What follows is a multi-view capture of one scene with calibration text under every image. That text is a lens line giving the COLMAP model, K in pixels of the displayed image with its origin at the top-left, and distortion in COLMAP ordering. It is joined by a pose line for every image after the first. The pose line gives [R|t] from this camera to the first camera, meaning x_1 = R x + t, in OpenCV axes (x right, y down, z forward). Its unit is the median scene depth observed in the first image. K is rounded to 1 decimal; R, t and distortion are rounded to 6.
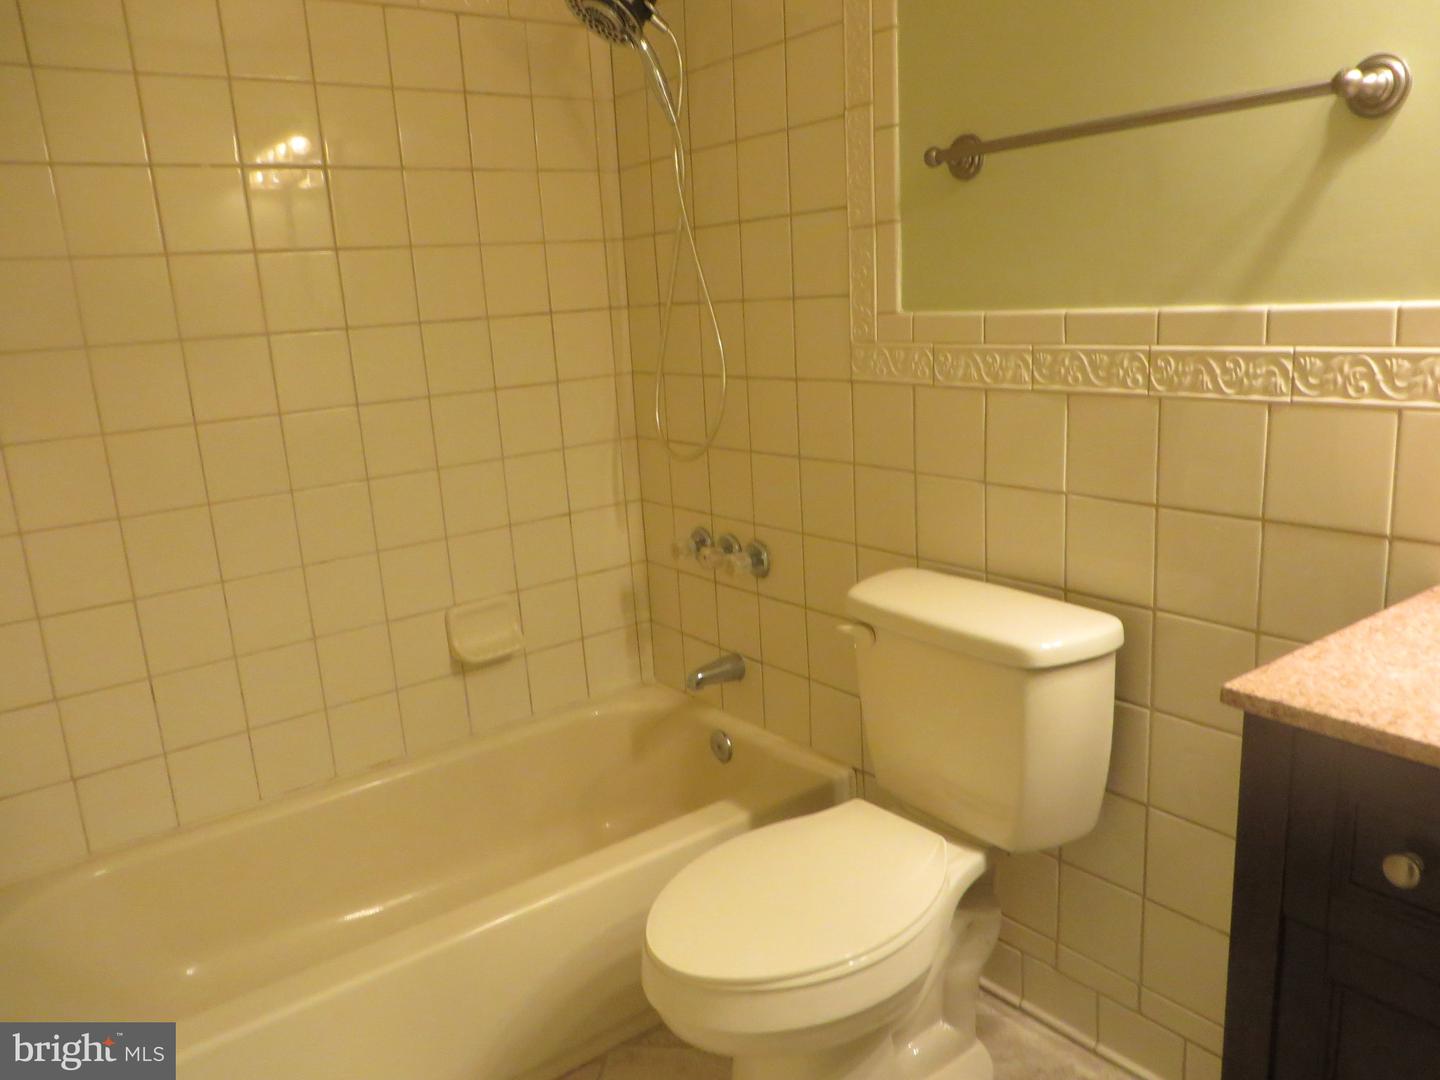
lens RADIAL K [[1074.7, 0, 722.5], [0, 1074.7, 535.8], [0, 0, 1]] dist [-0.009677, -0.001357]
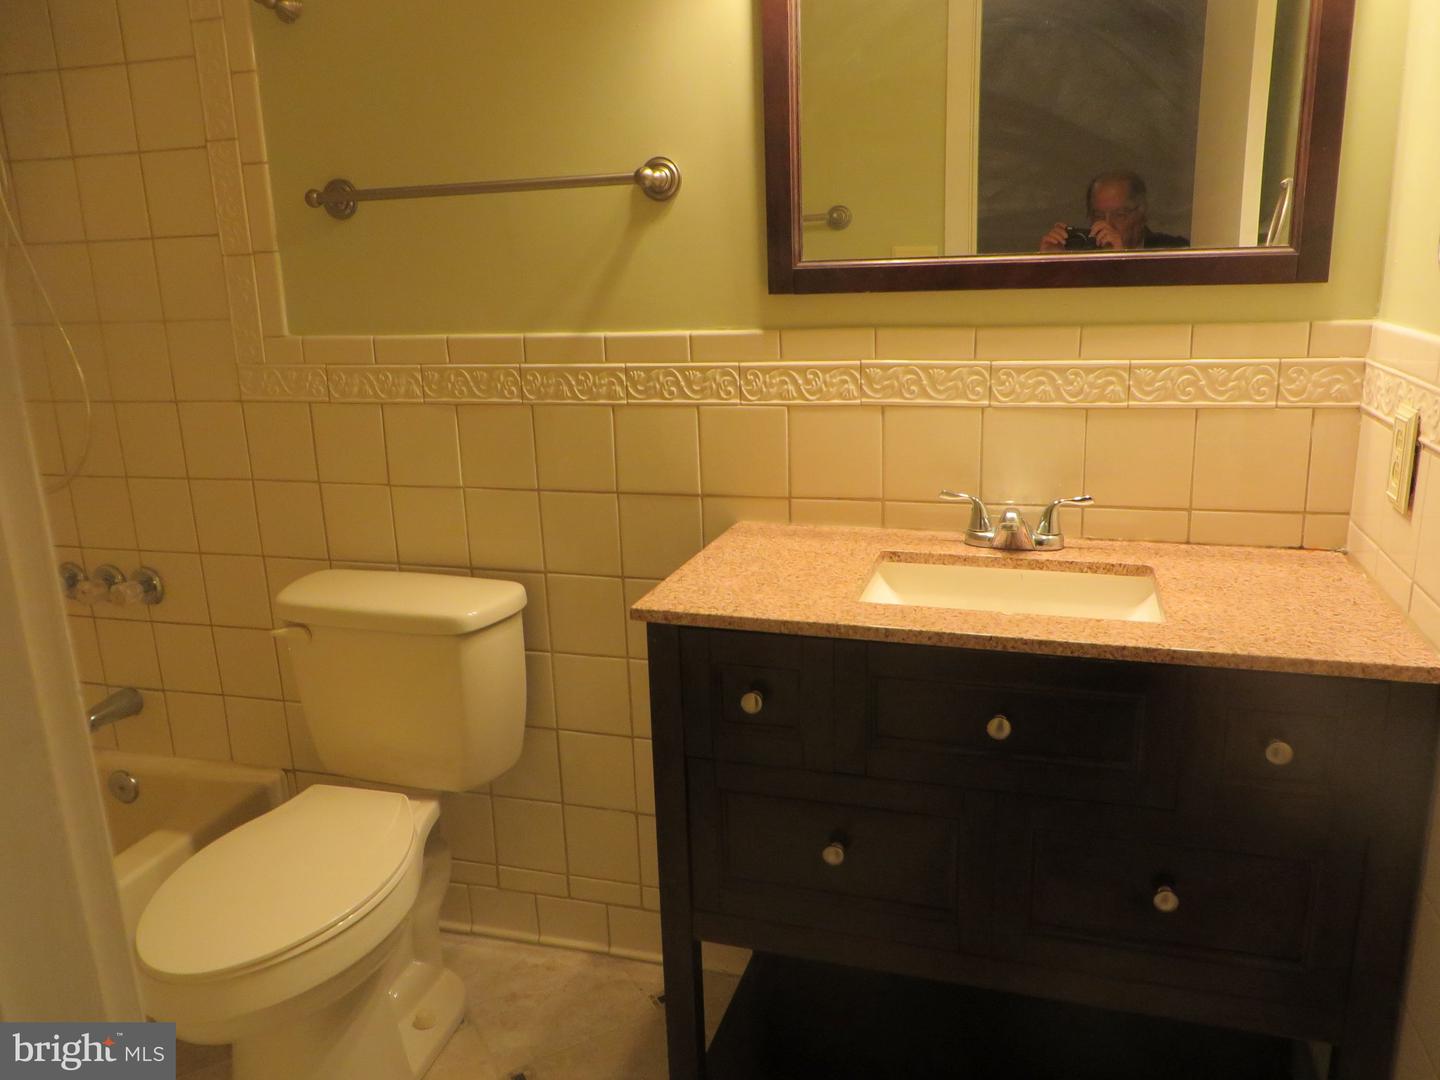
lens RADIAL K [[1074.7, 0, 718.8], [0, 1074.7, 538.0], [0, 0, 1]] dist [-0.009677, -0.001357]
pose [[0.799950, -0.112507, 0.589425, -0.164023], [0.117357, 0.992631, 0.030196, 0.013418], [-0.588478, 0.045018, 0.807259, -0.130770]]
